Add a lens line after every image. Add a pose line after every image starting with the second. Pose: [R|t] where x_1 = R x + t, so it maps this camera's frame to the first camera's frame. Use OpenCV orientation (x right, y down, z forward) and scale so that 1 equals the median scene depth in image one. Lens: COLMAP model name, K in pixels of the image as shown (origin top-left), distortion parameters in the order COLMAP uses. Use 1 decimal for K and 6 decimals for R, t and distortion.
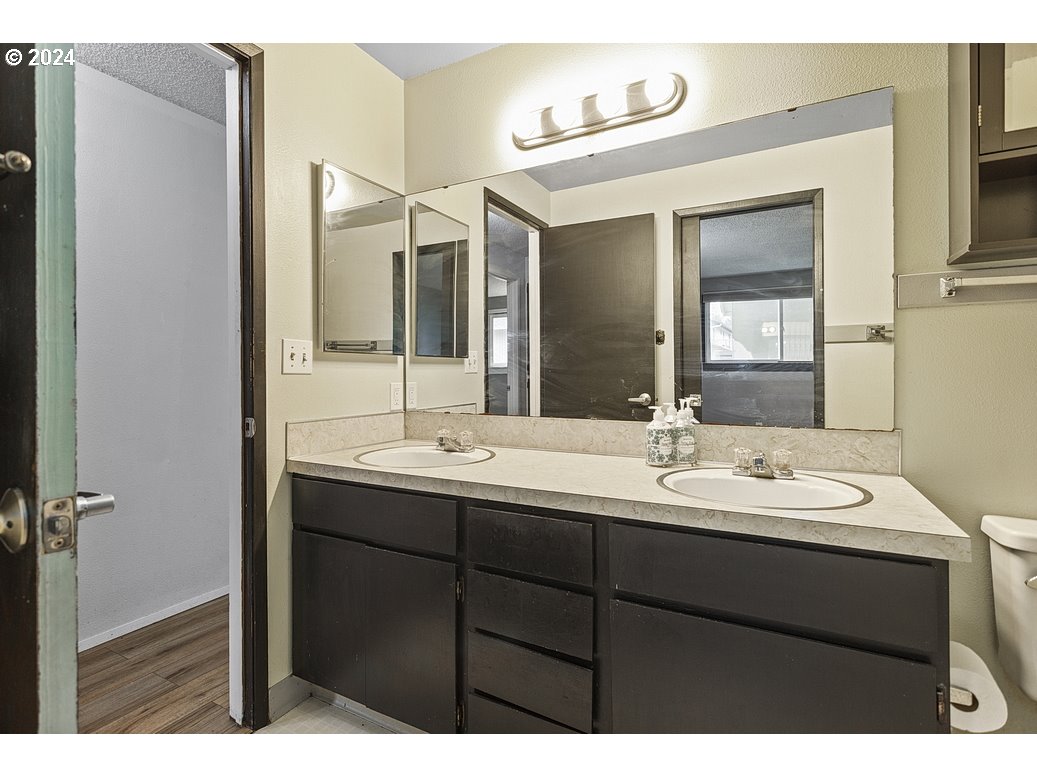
lens RADIAL K [[481.8, 0, 522.6], [0, 481.8, 371.5], [0, 0, 1]] dist [-0.009881, 0.000202]
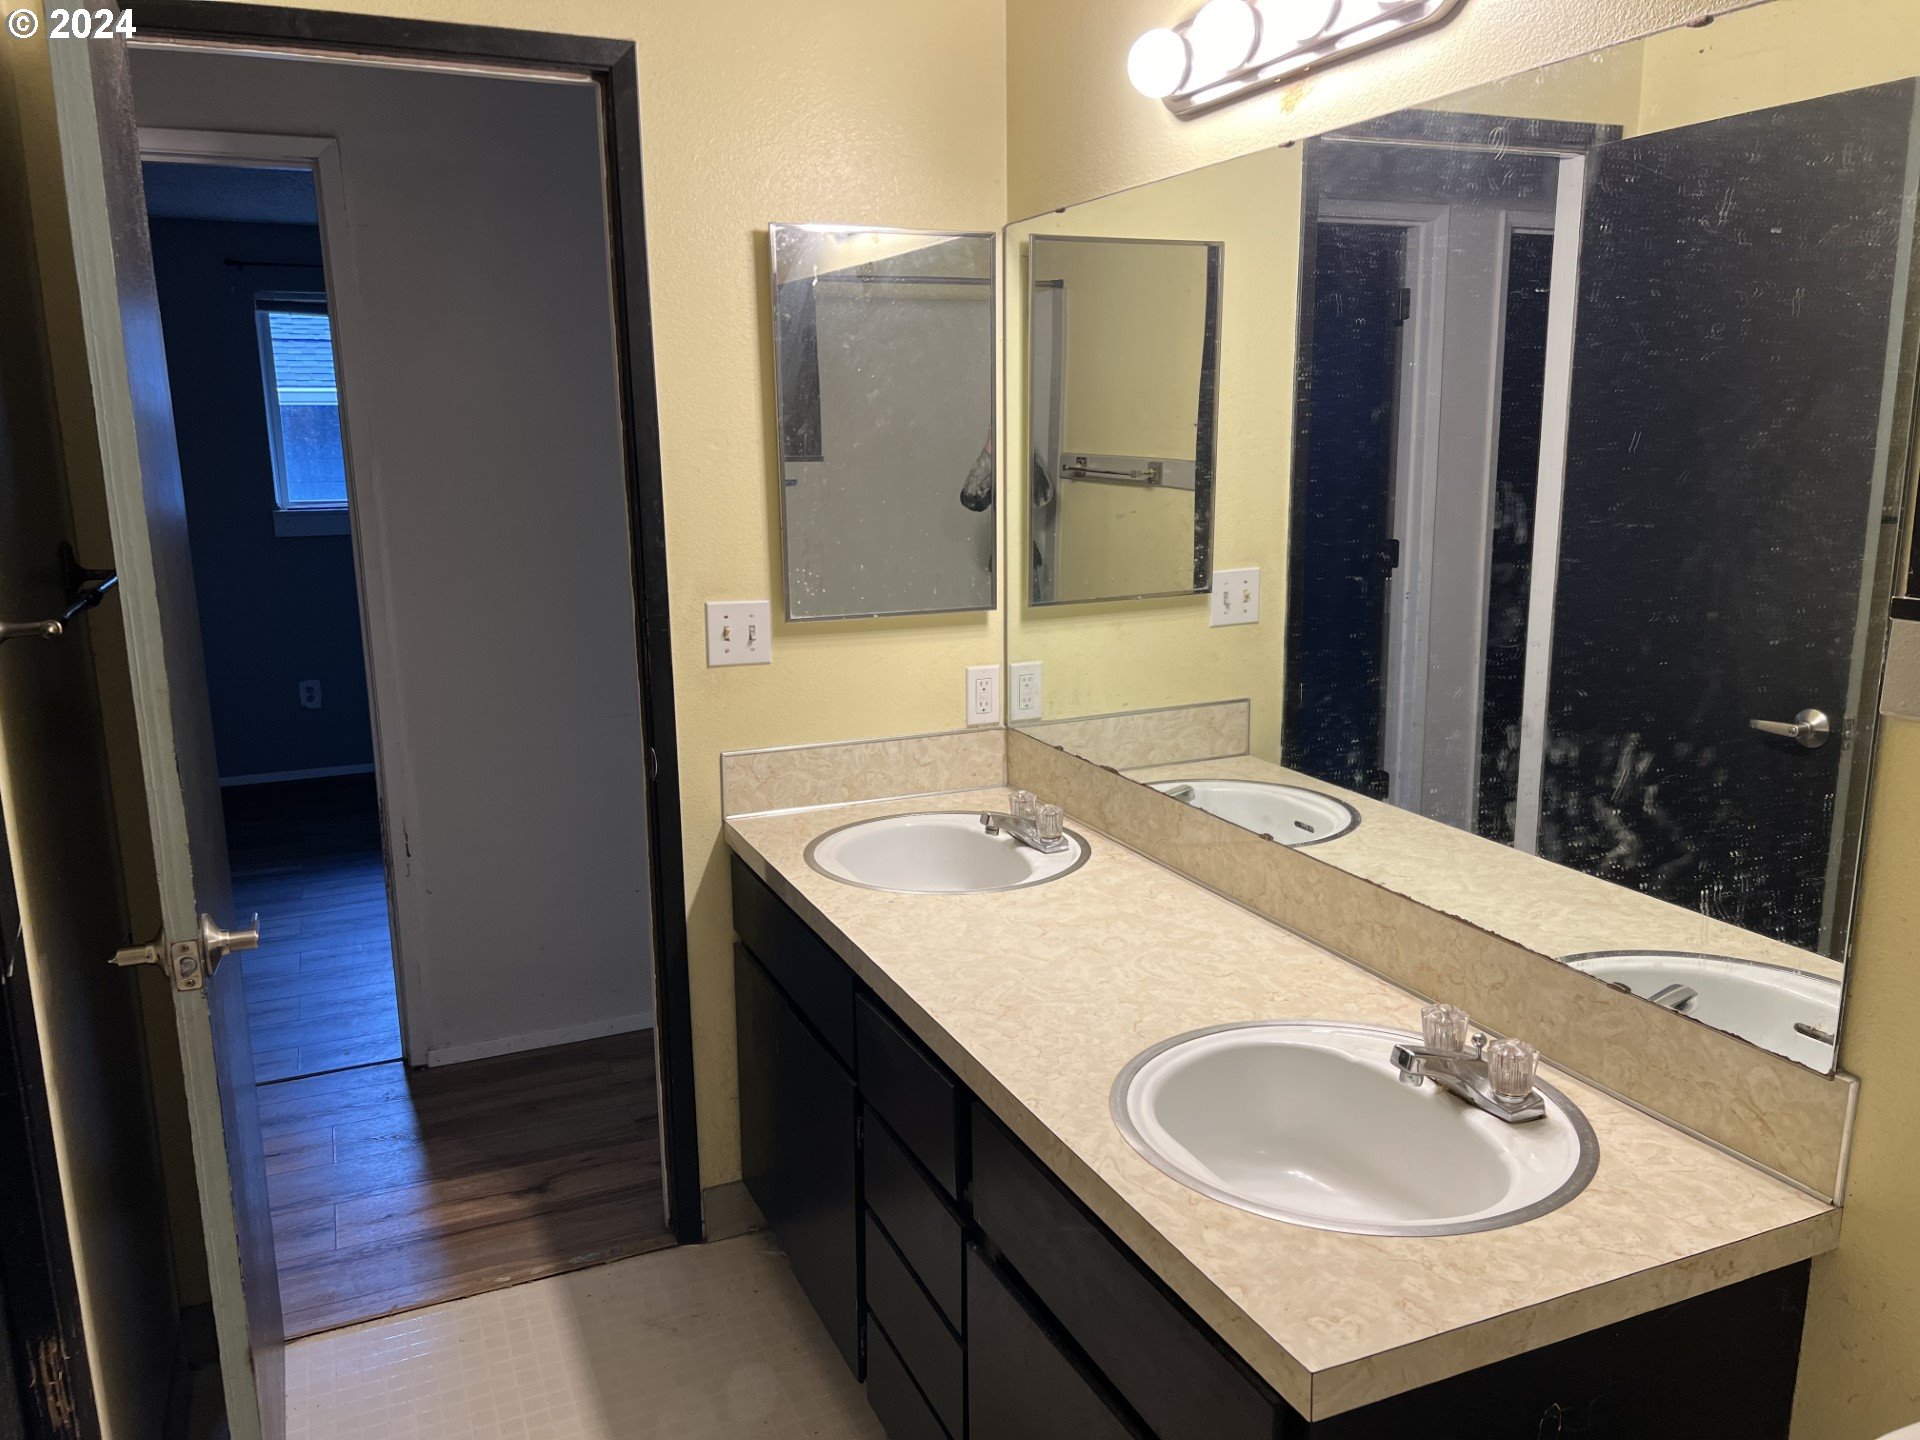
lens RADIAL K [[1459.2, 0, 960.0], [0, 1459.2, 720.0], [0, 0, 1]] dist [0.042529, -0.000392]
pose [[0.783238, 0.120604, -0.609912, 0.695706], [0.012918, 0.977636, 0.209906, -0.264046], [0.621587, -0.172285, 0.764164, -0.092510]]
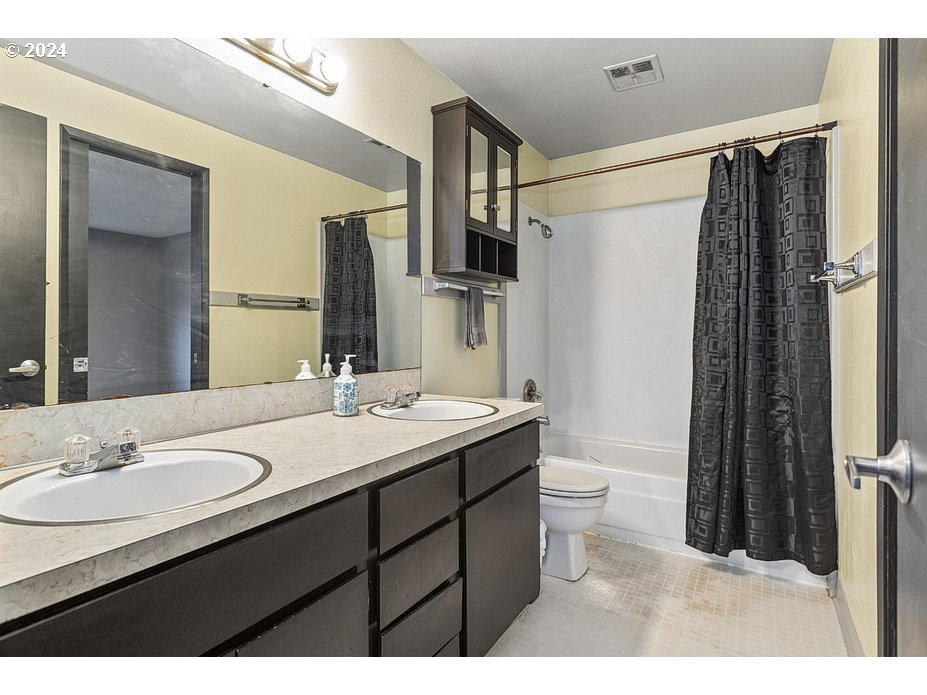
lens RADIAL K [[484.1, 0, 407.2], [0, 484.1, 334.7], [0, 0, 1]] dist [-0.020879, 0.000409]
pose [[0.134130, 0.003696, 0.990957, -0.703364], [-0.005123, 0.999982, -0.003036, 0.011883], [-0.990951, -0.004669, 0.134146, 0.633587]]
